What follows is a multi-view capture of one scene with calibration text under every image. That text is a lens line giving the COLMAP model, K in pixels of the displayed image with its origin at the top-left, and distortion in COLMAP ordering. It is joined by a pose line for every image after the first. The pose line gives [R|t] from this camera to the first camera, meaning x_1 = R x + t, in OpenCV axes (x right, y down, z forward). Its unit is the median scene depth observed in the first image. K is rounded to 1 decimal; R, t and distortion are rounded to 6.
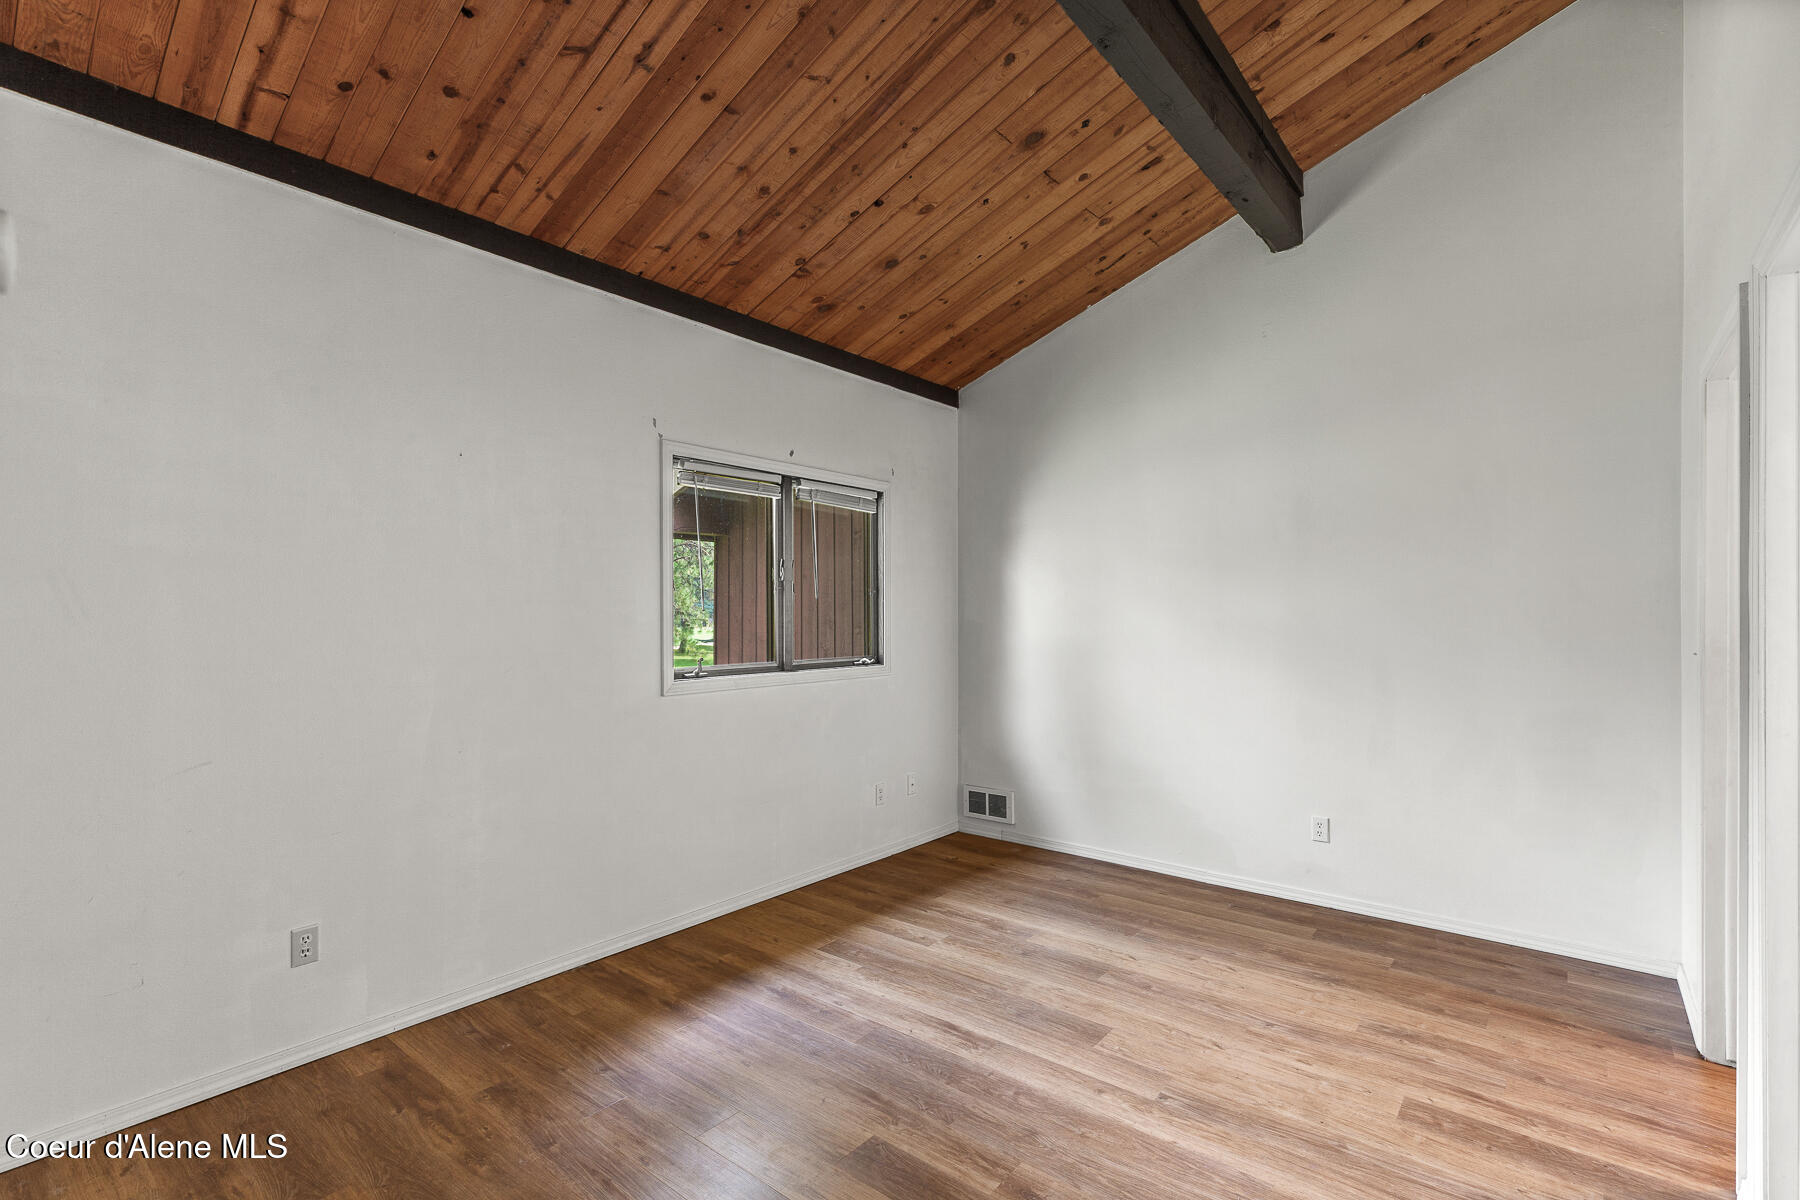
lens RADIAL K [[820.0, 0, 891.1], [0, 820.0, 609.7], [0, 0, 1]] dist [0.000053, -0.000042]
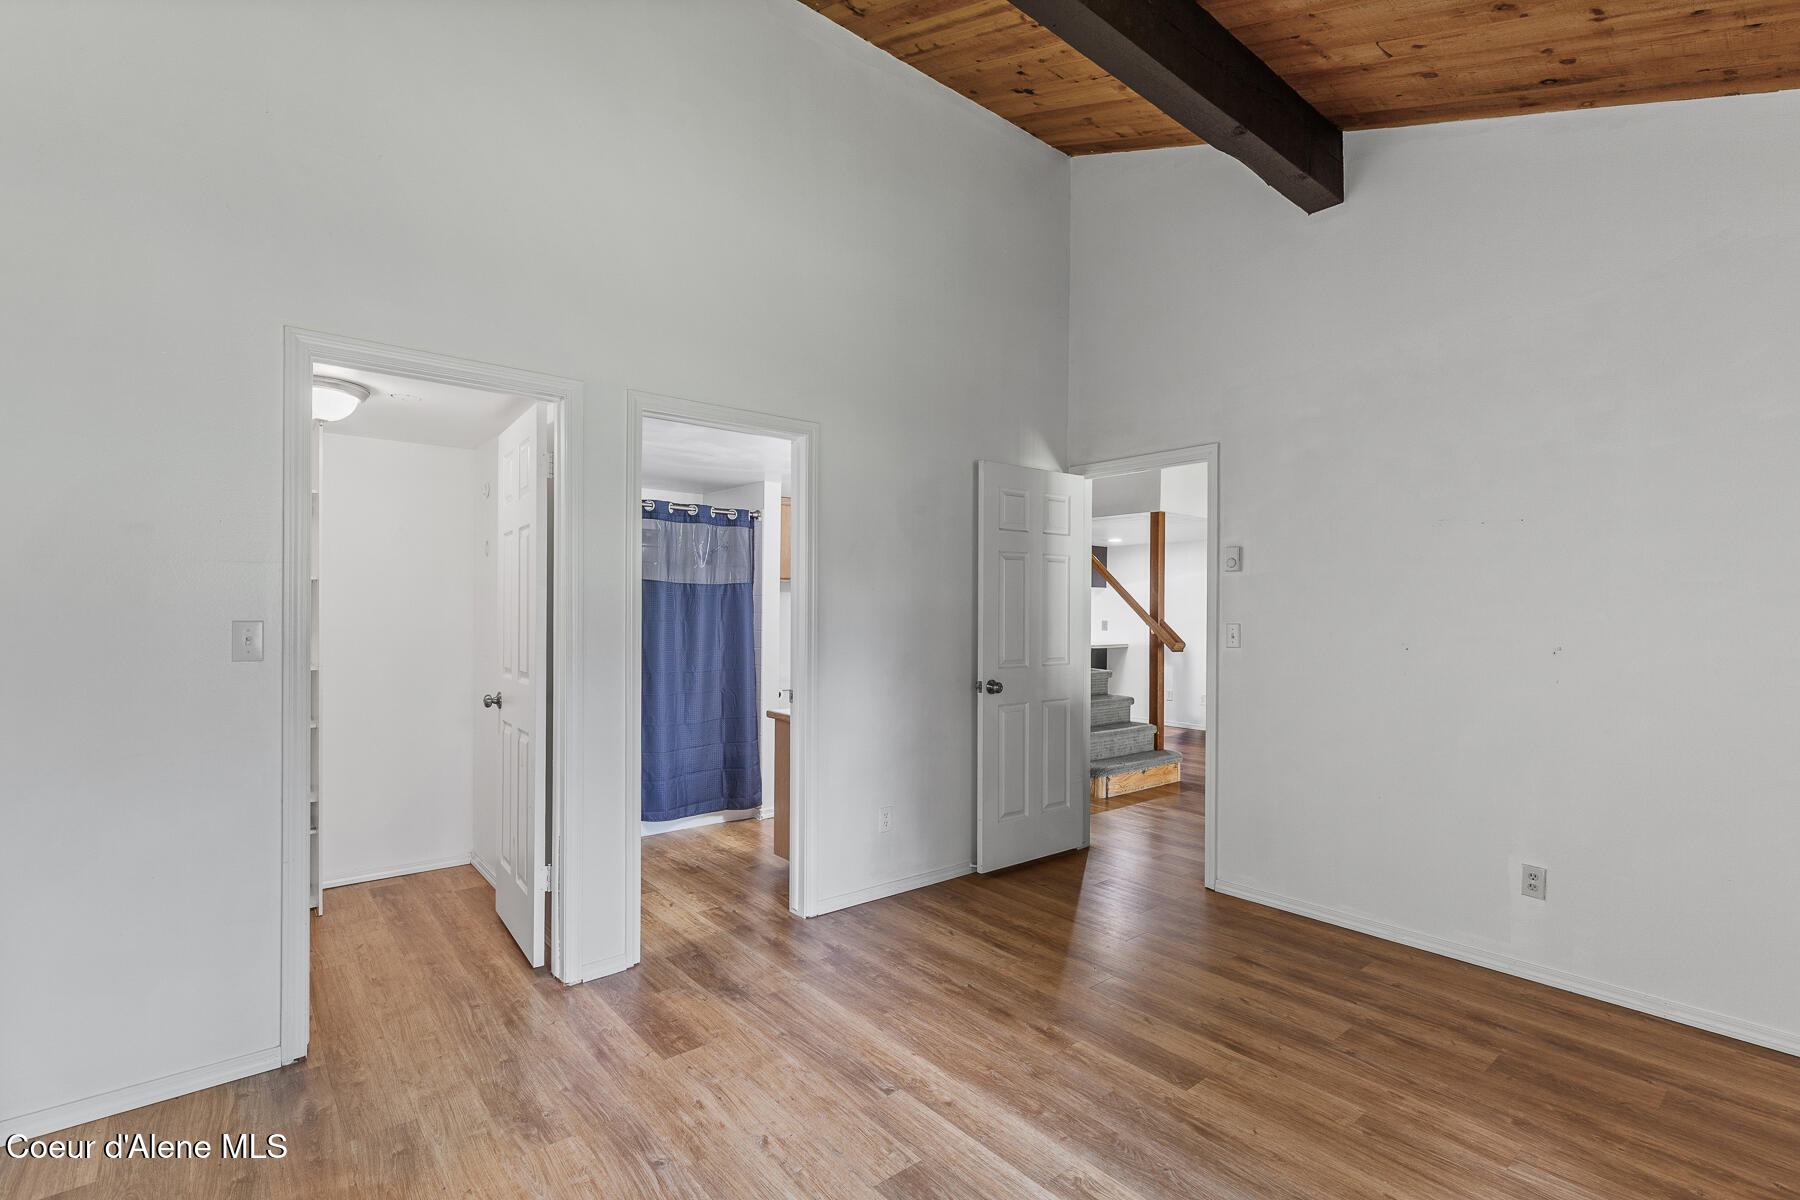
lens RADIAL K [[820.0, 0, 891.1], [0, 820.0, 609.7], [0, 0, 1]] dist [0.000053, -0.000042]
pose [[-0.981804, -0.005847, 0.189806, 0.143311], [-0.006777, 0.999968, -0.004249, 0.020325], [-0.189775, -0.005458, -0.981812, 1.934758]]
